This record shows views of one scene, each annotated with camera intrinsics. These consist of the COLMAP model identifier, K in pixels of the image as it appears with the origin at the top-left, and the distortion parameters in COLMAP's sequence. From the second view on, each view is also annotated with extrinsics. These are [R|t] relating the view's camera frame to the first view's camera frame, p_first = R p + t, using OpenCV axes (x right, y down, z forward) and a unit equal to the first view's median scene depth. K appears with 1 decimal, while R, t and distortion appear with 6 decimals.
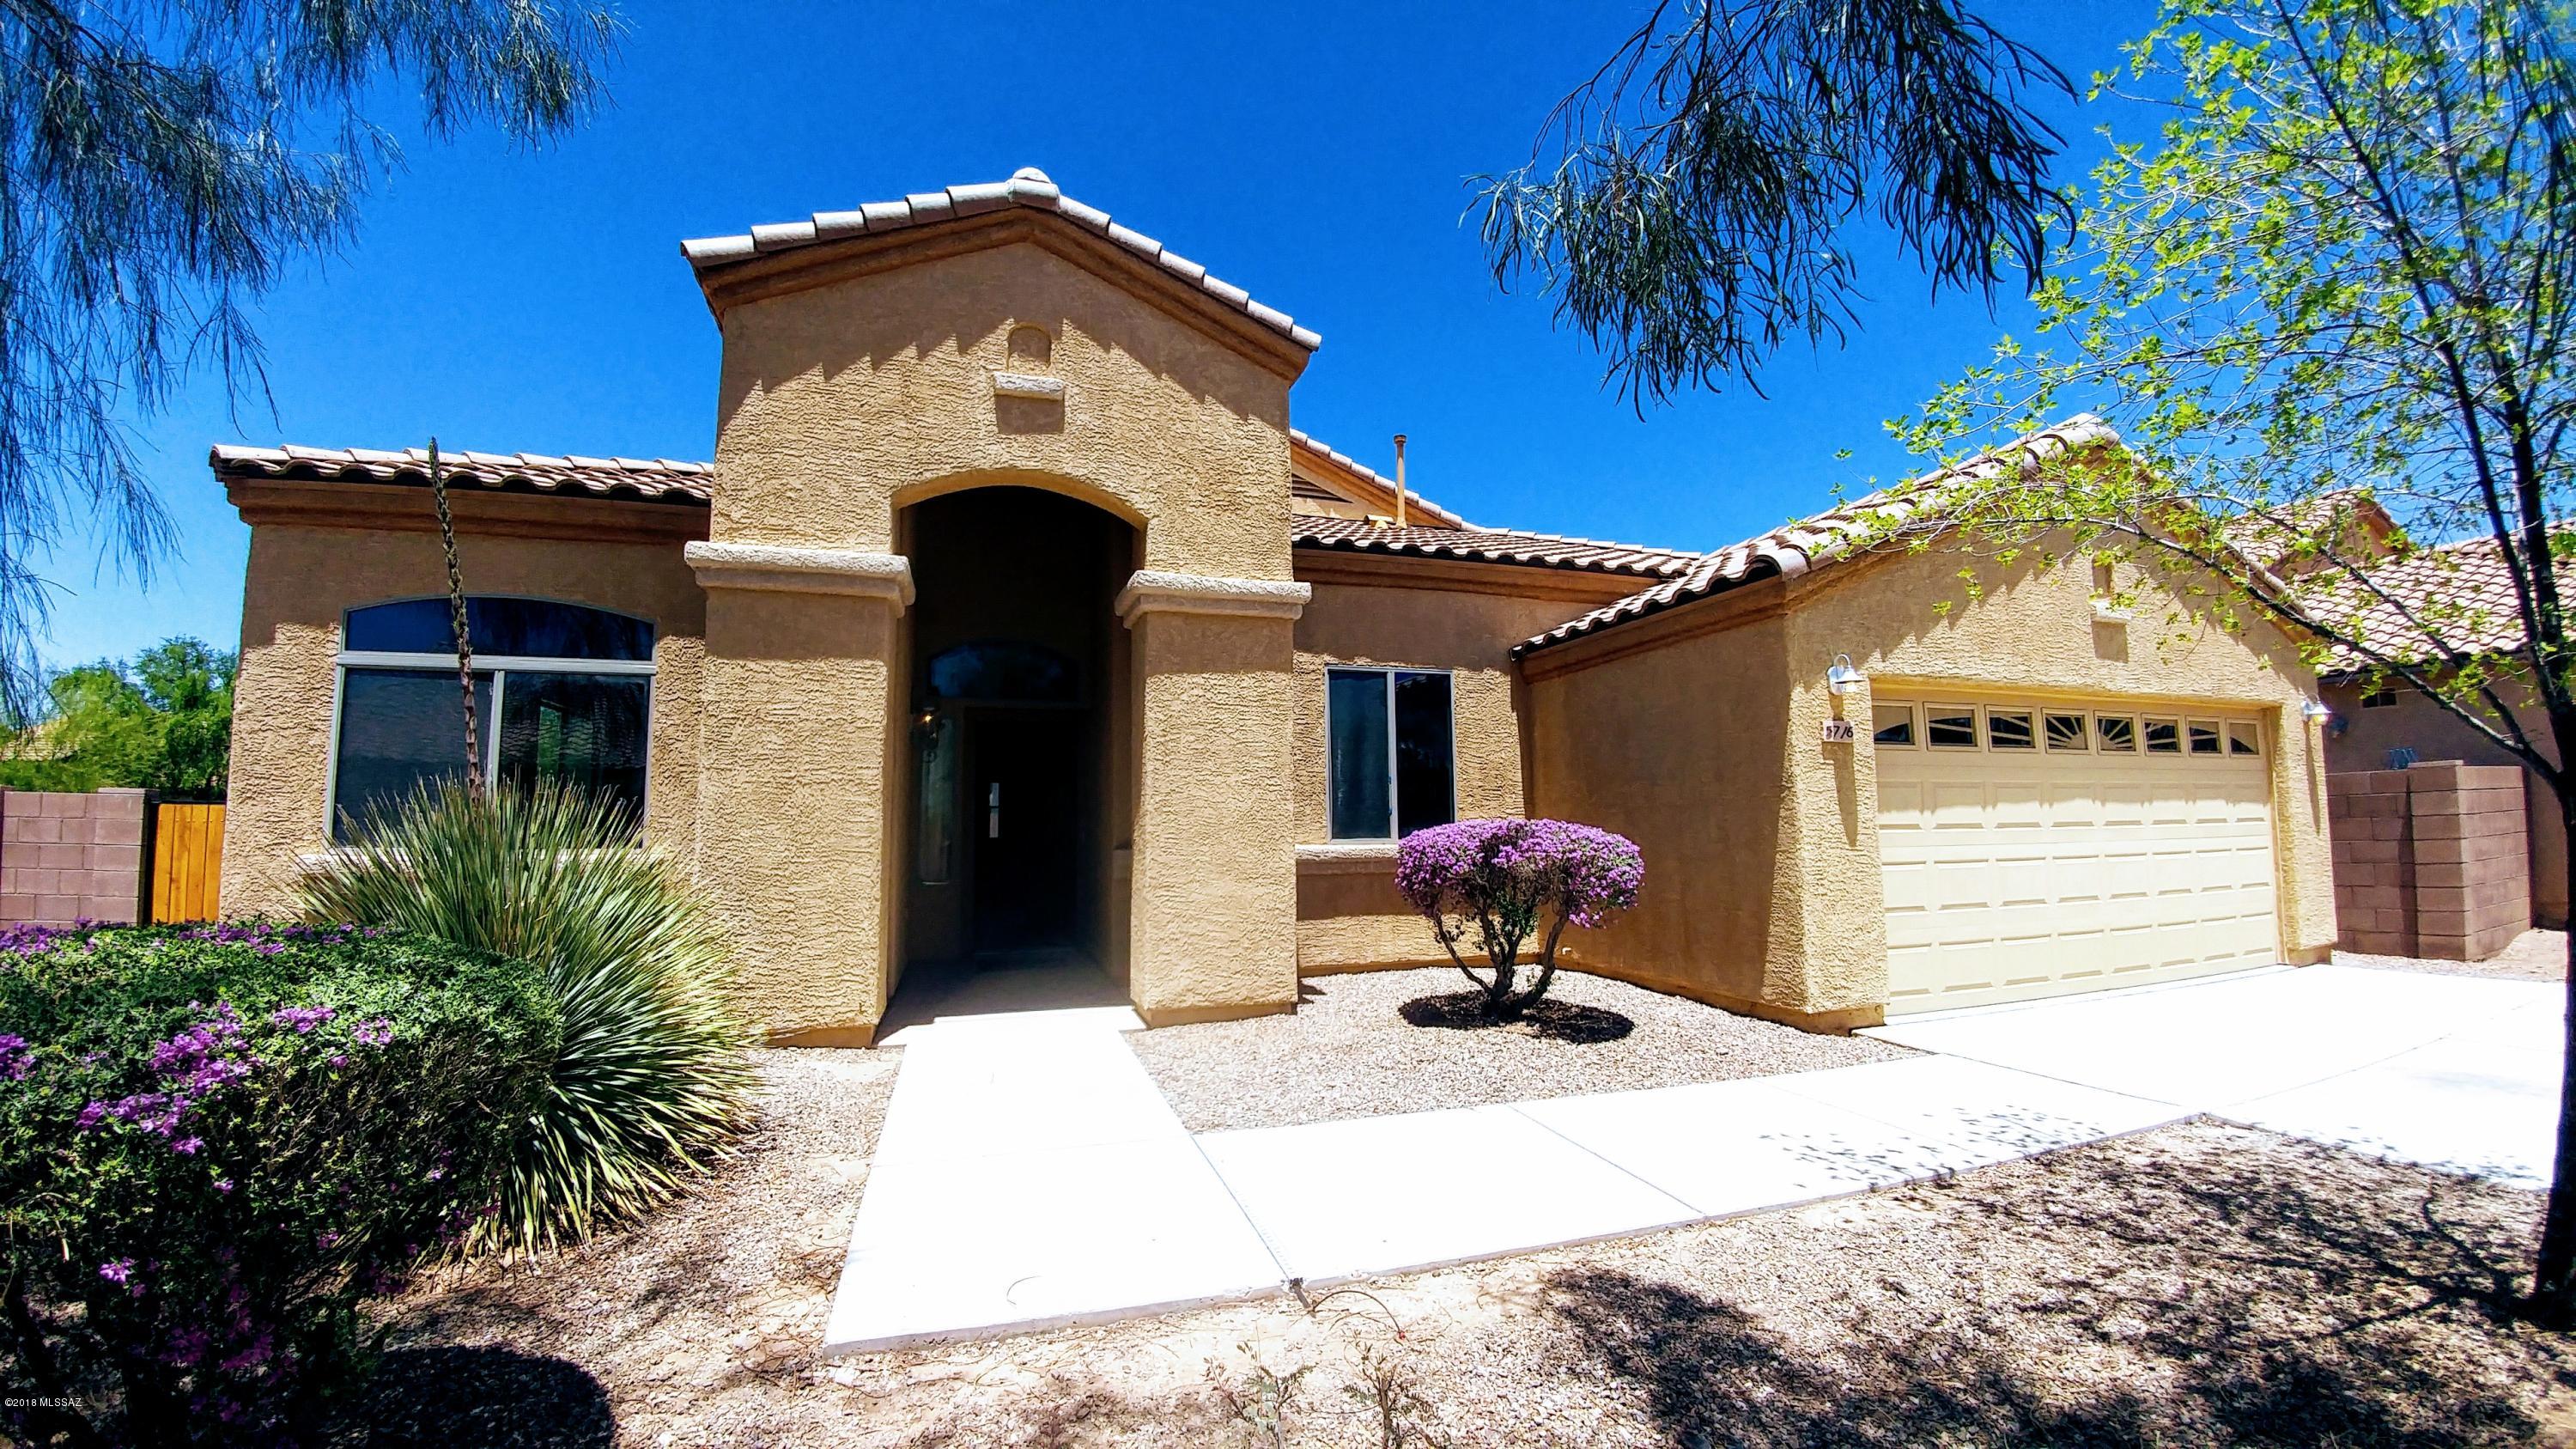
lens RADIAL K [[941.0, 0, 1237.6], [0, 941.0, 731.9], [0, 0, 1]] dist [-0.032891, -0.011919]
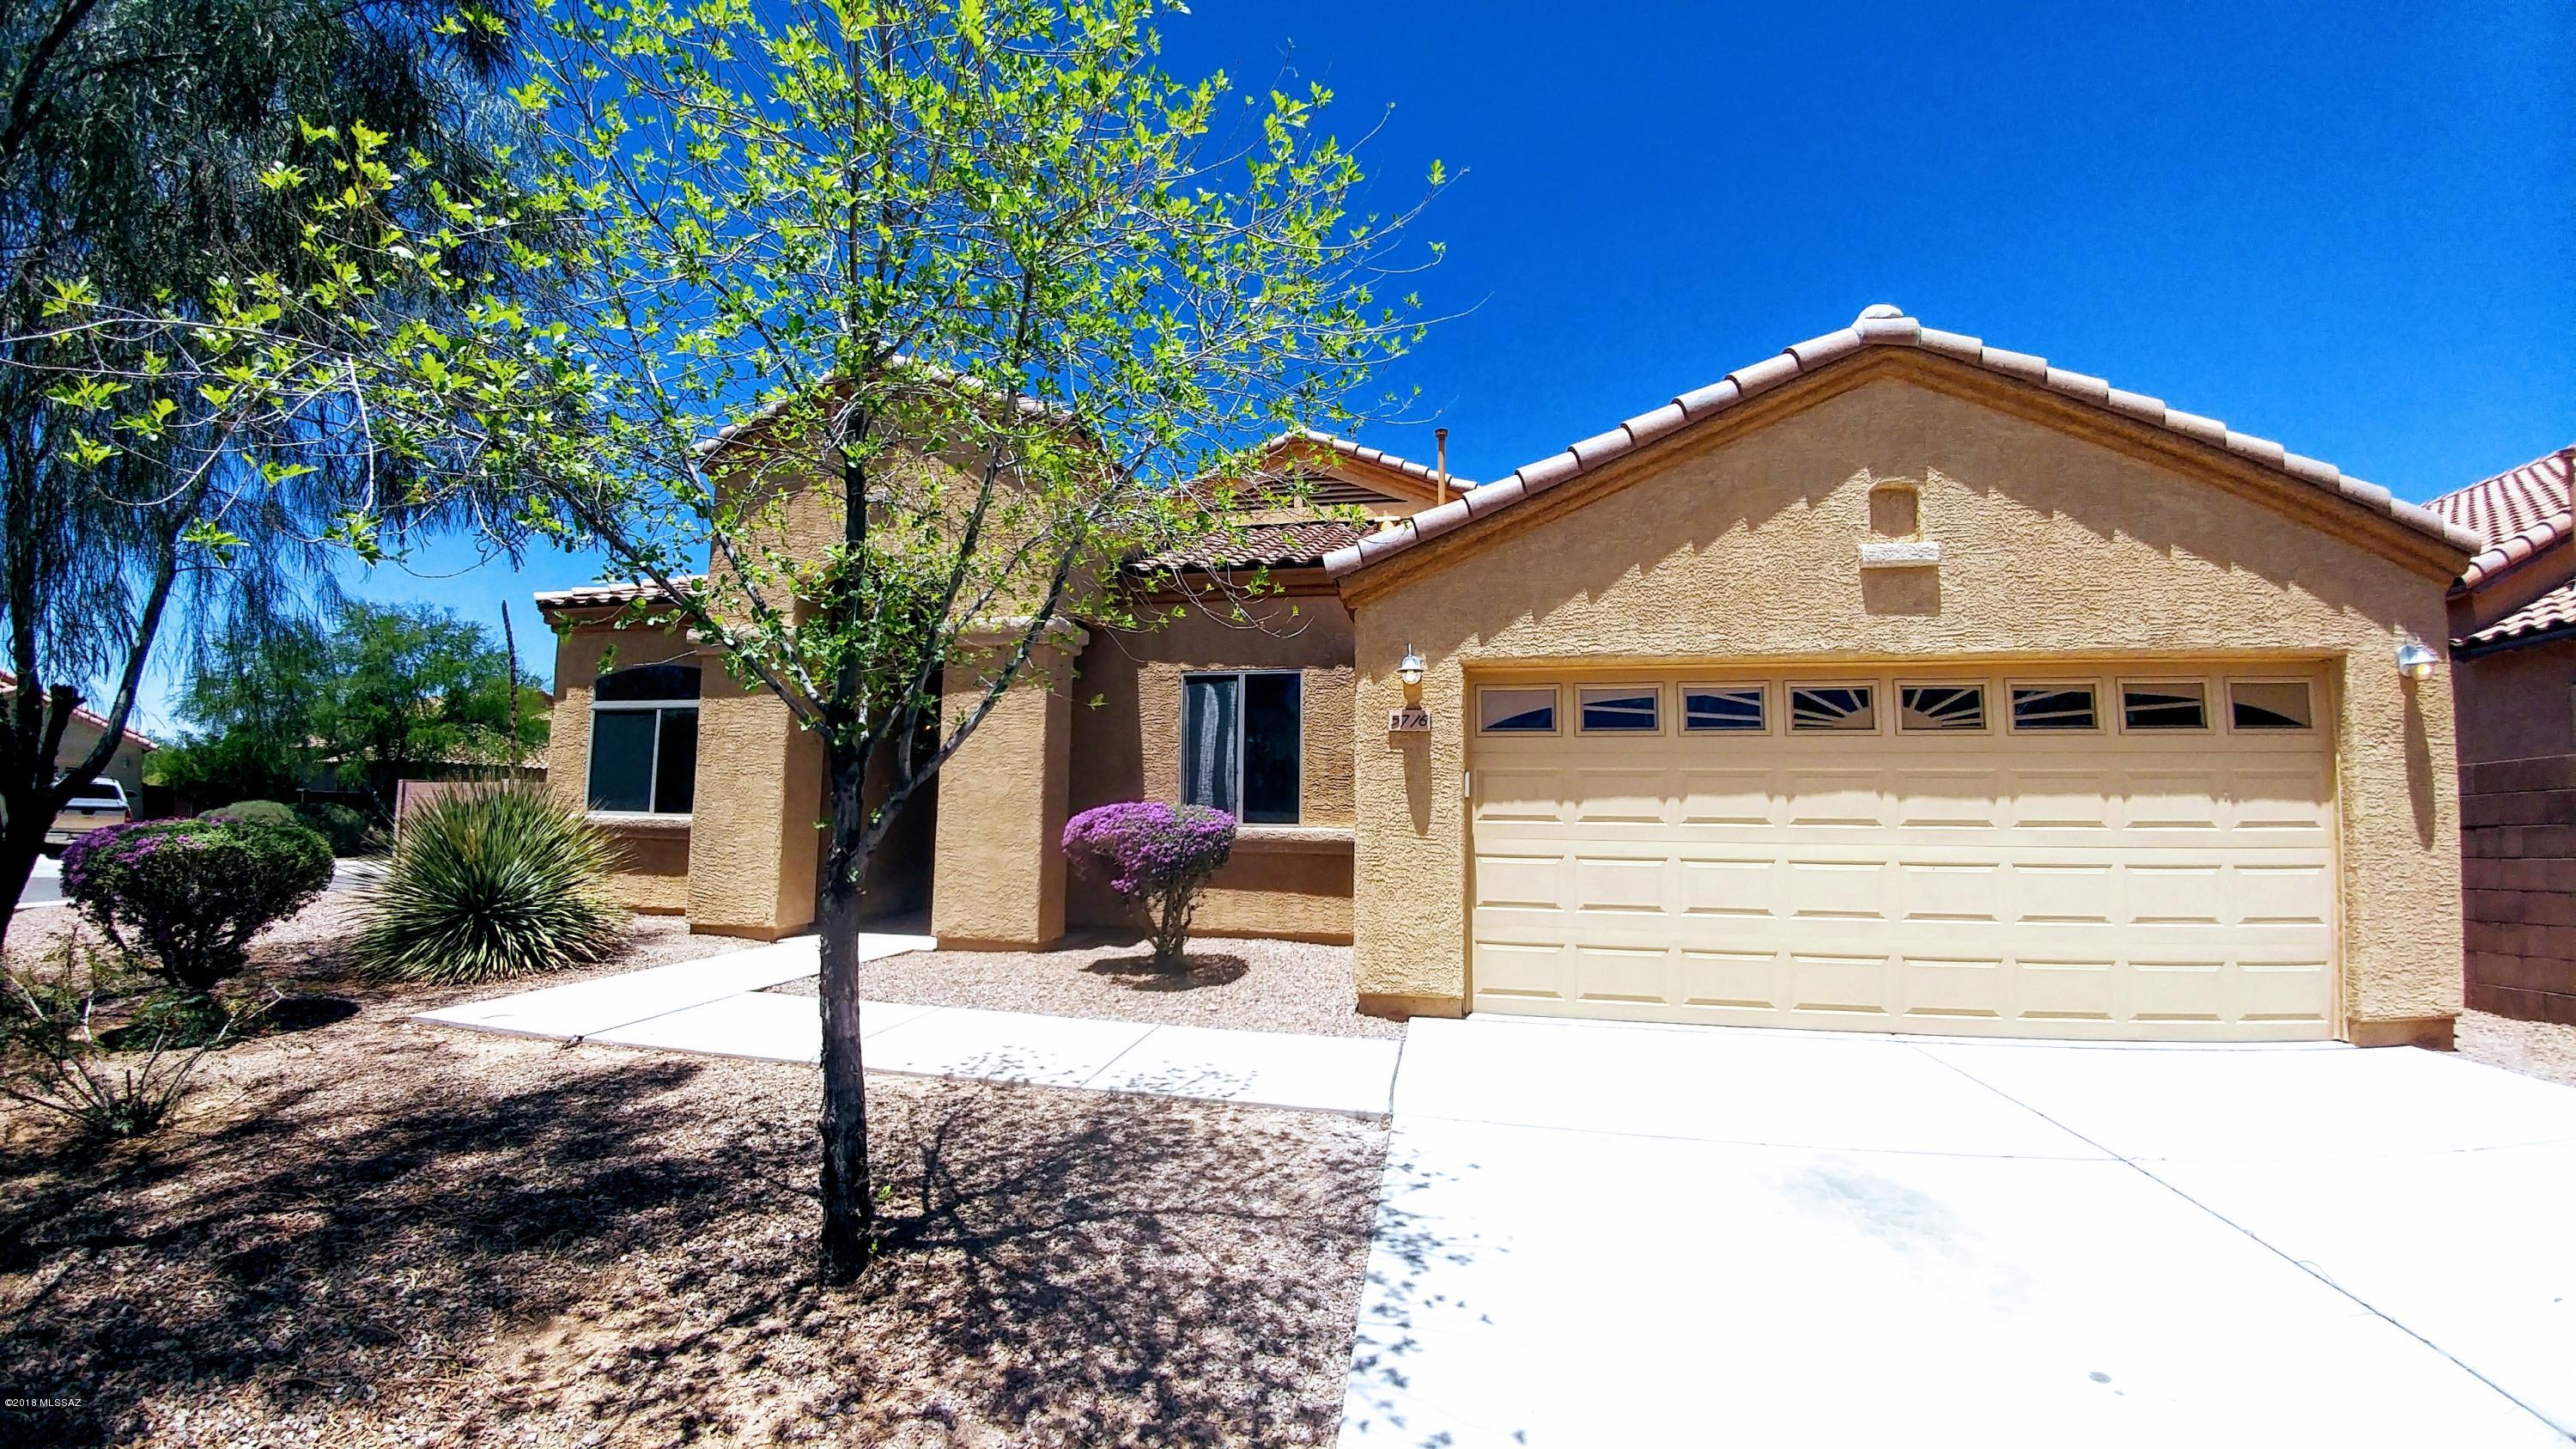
lens RADIAL K [[941.0, 0, 1237.6], [0, 941.0, 731.9], [0, 0, 1]] dist [-0.032891, -0.011919]
pose [[0.872553, -0.024819, -0.487888, 0.915990], [0.028237, 0.999601, -0.000351, 0.006561], [0.487702, -0.013470, 0.872906, 0.016325]]
